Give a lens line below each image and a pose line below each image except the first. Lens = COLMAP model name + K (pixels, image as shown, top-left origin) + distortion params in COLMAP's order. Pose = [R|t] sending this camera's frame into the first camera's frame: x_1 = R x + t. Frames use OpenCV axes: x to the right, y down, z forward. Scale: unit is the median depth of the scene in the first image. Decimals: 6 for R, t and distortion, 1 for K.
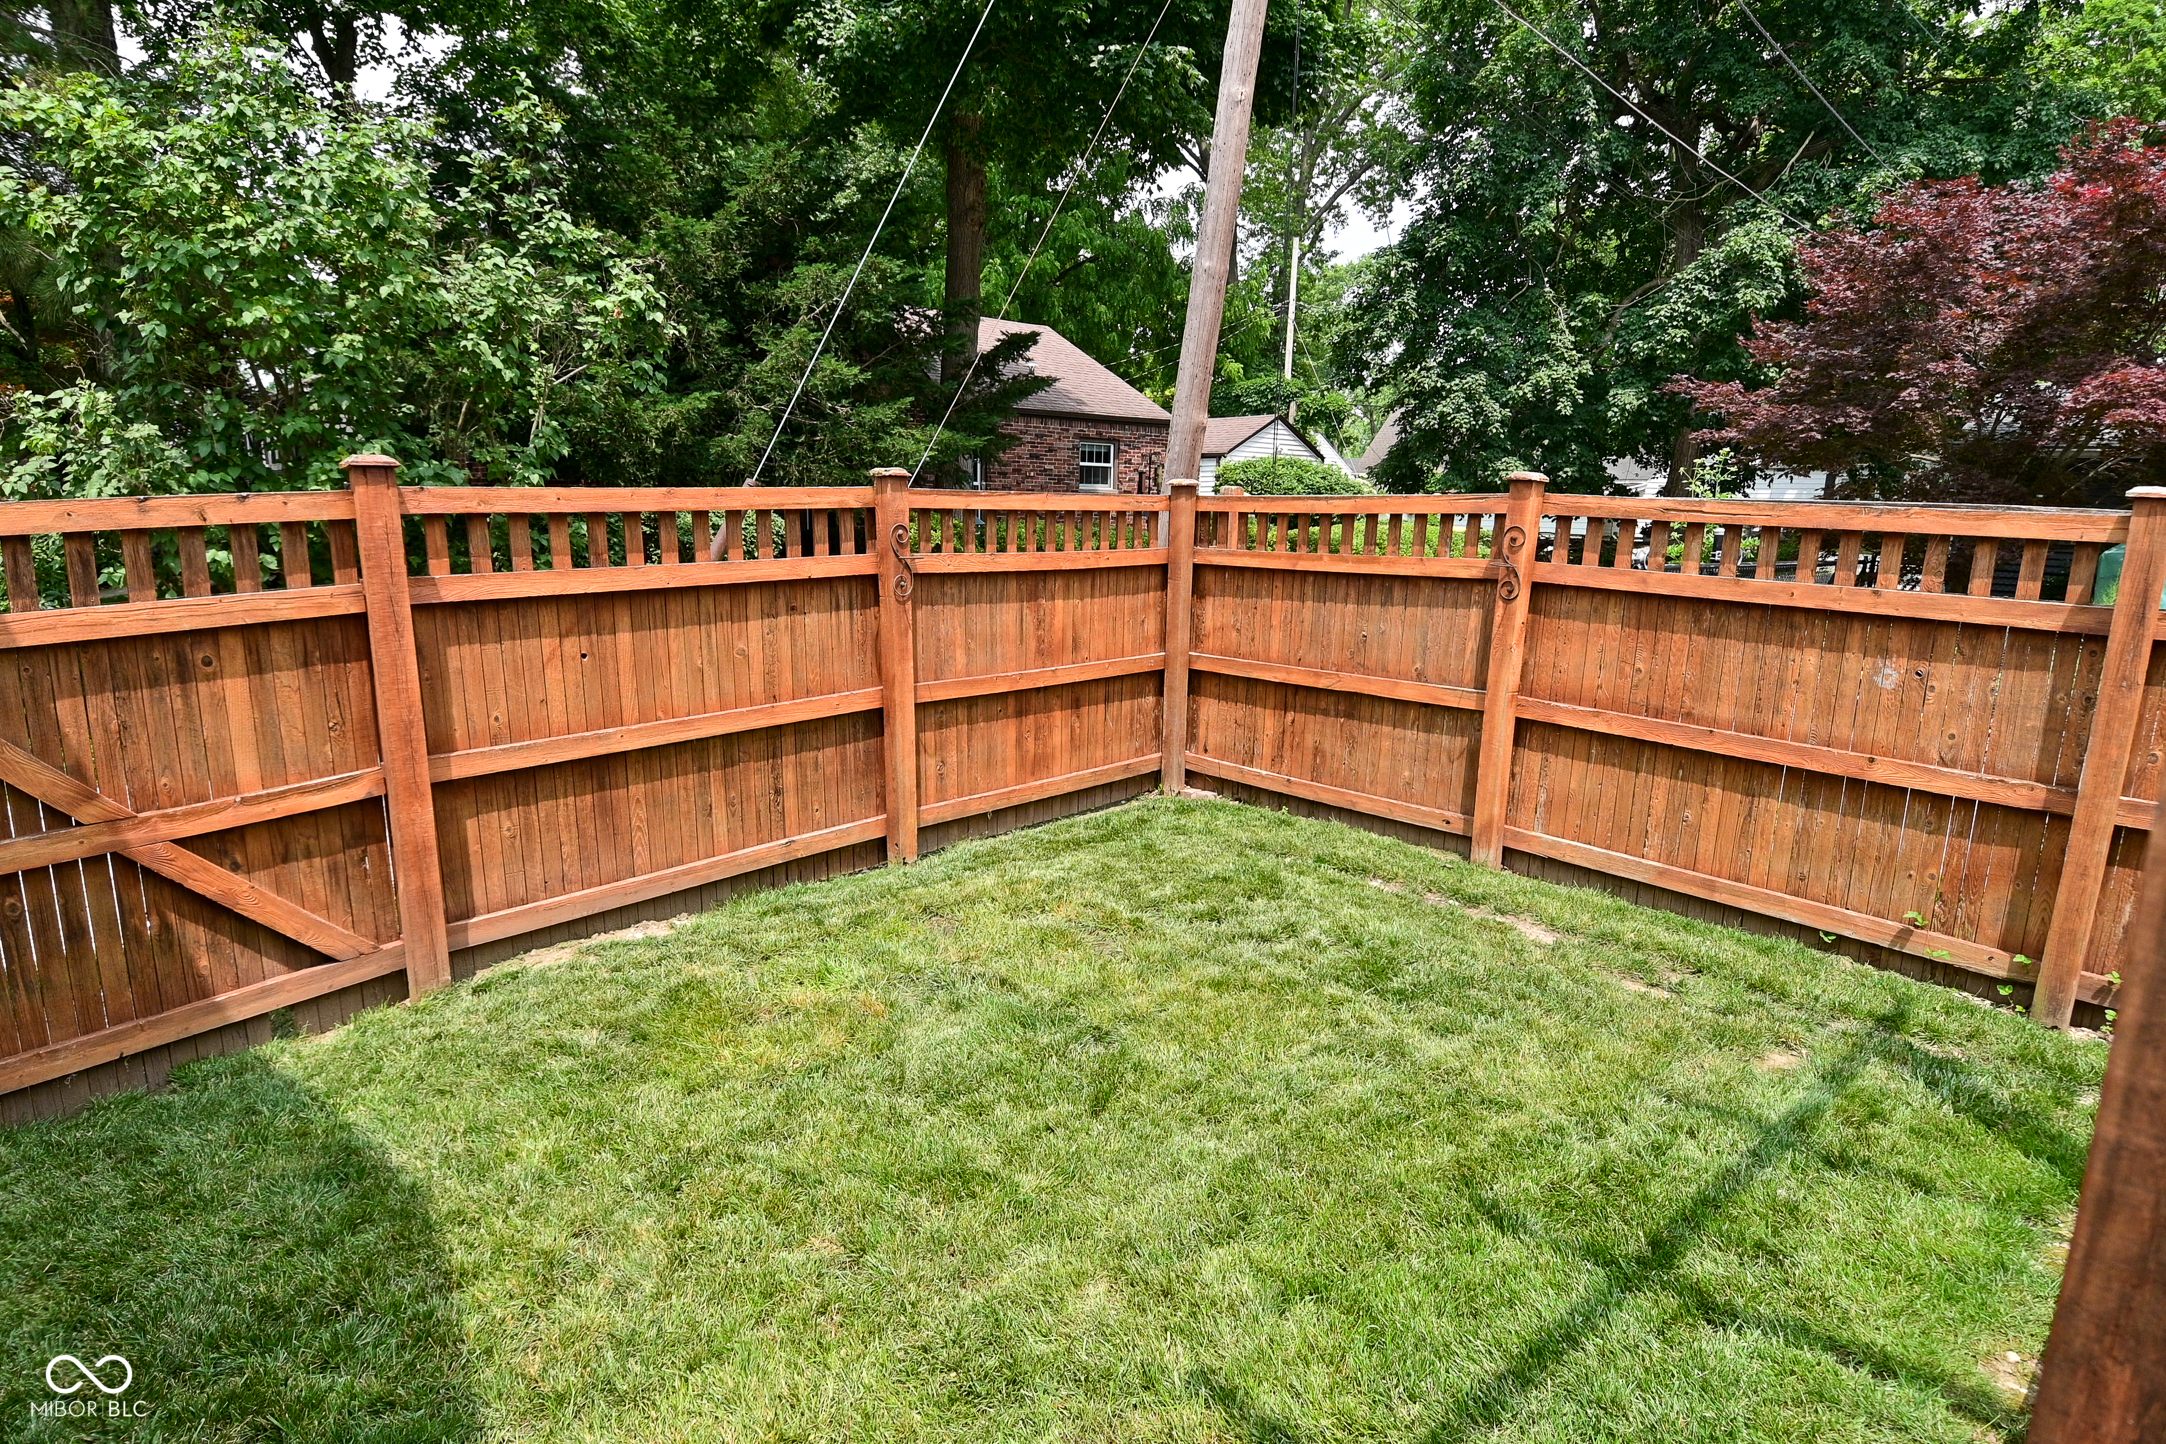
lens RADIAL K [[1124.3, 0, 1080.5], [0, 1124.3, 713.9], [0, 0, 1]] dist [0.043299, -0.047661]
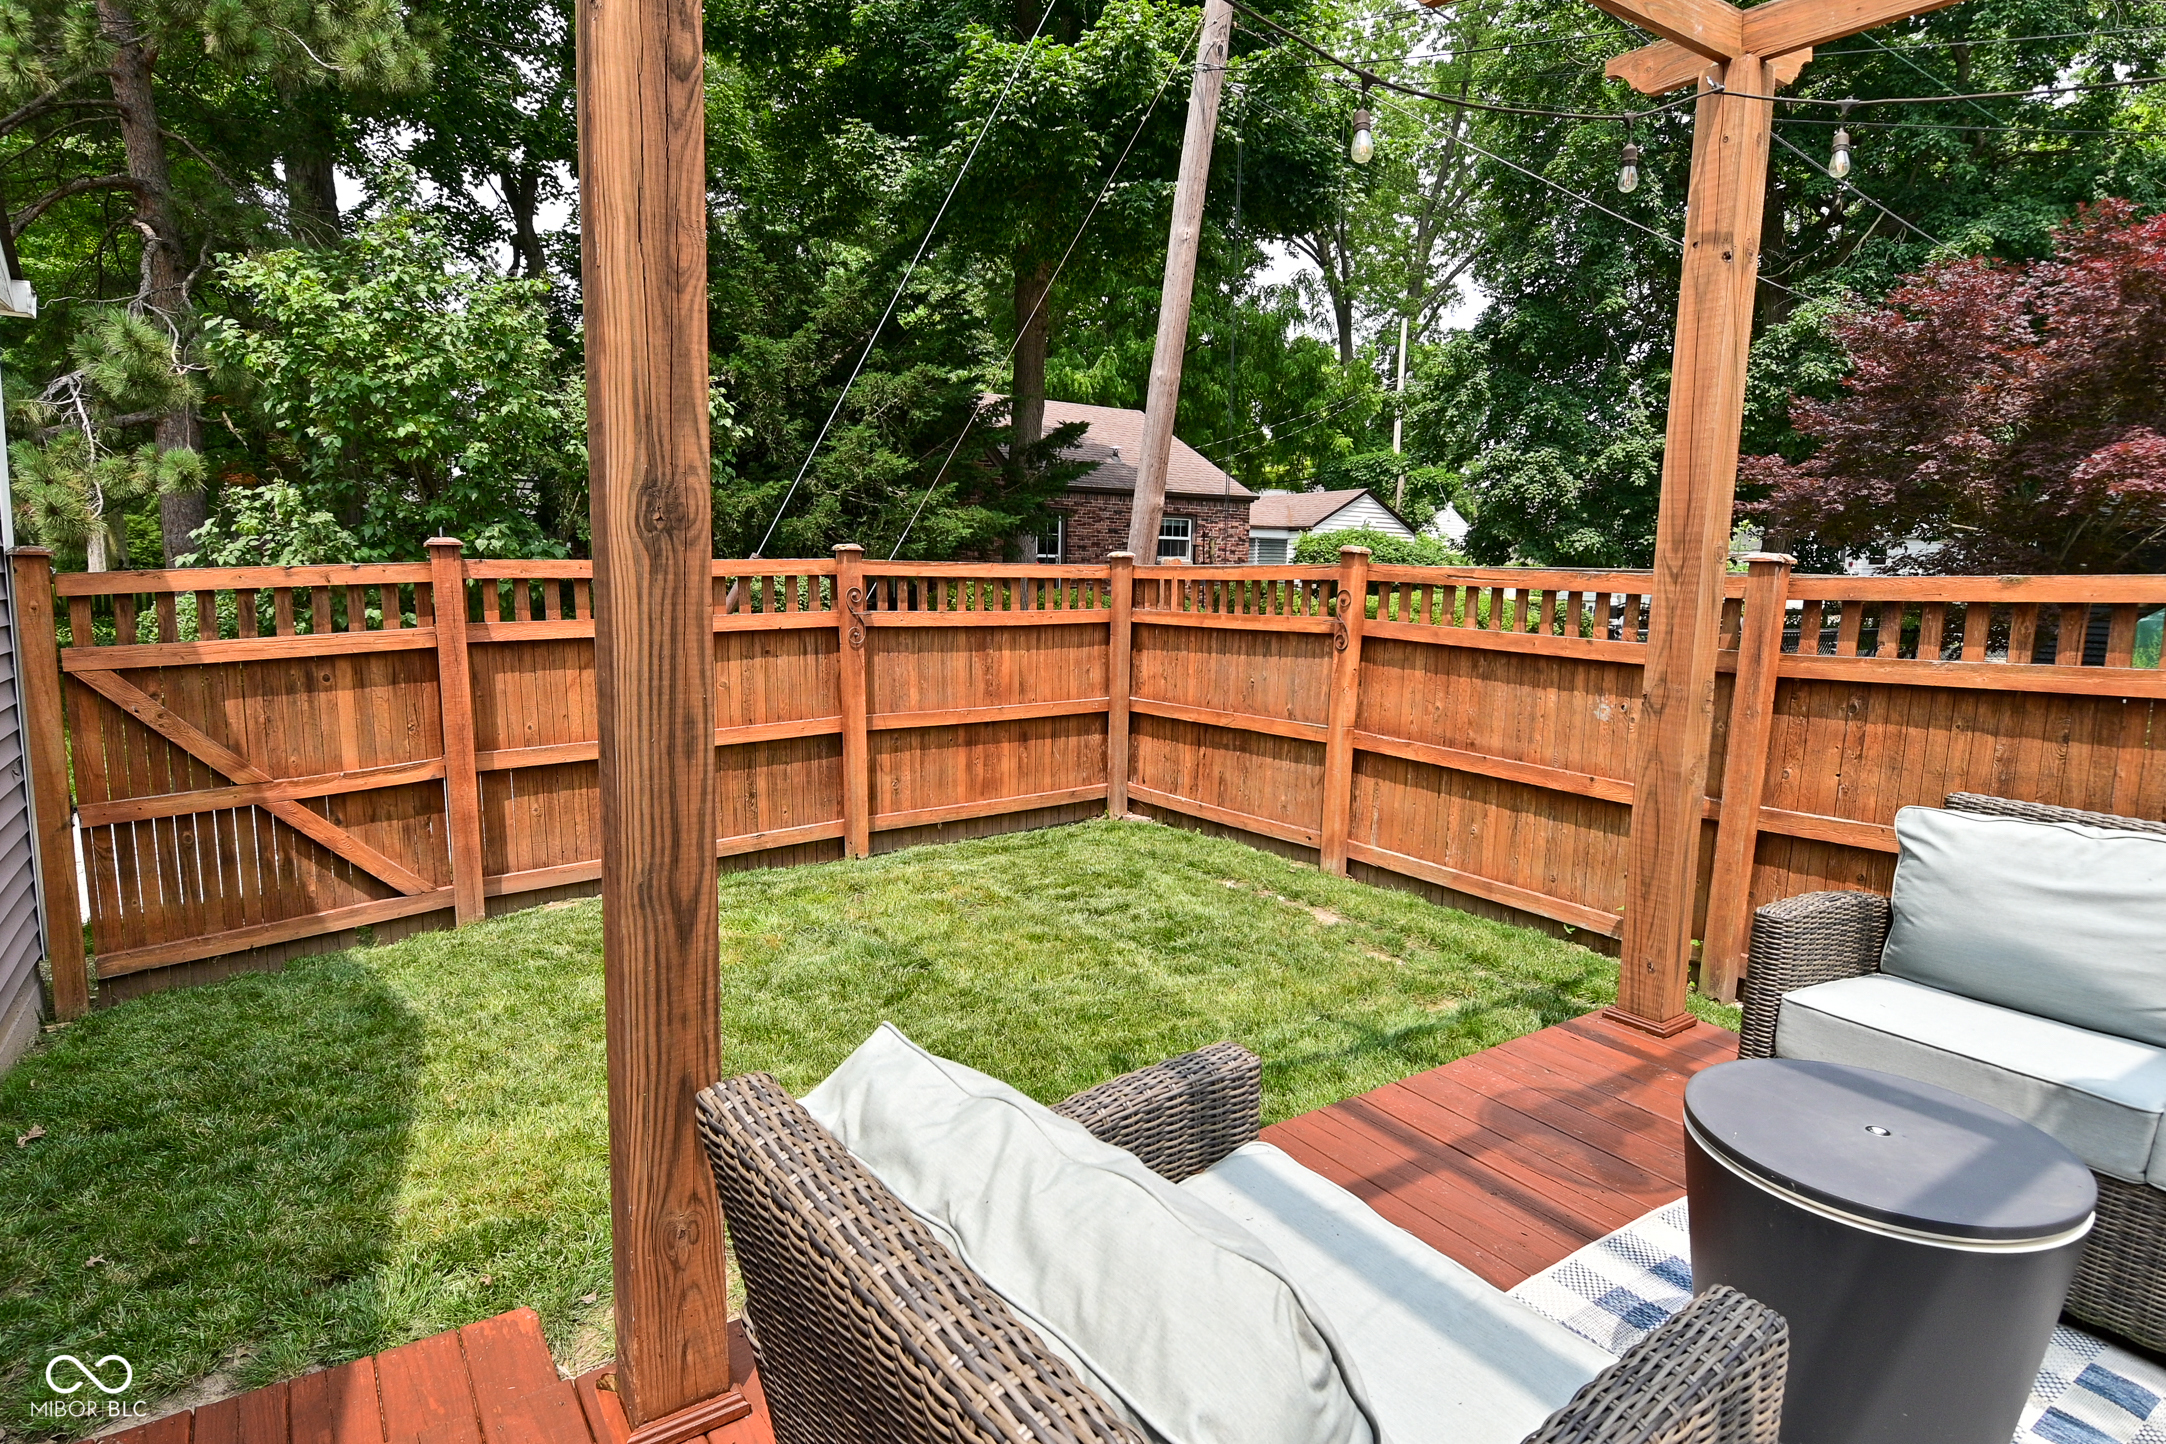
lens RADIAL K [[1150.2, 0, 1110.1], [0, 1150.2, 716.7], [0, 0, 1]] dist [0.052257, -0.055772]
pose [[0.992715, 0.012903, -0.119794, 0.265351], [-0.020421, 0.997883, -0.061743, 0.048571], [0.118743, 0.063740, 0.990877, -0.233550]]
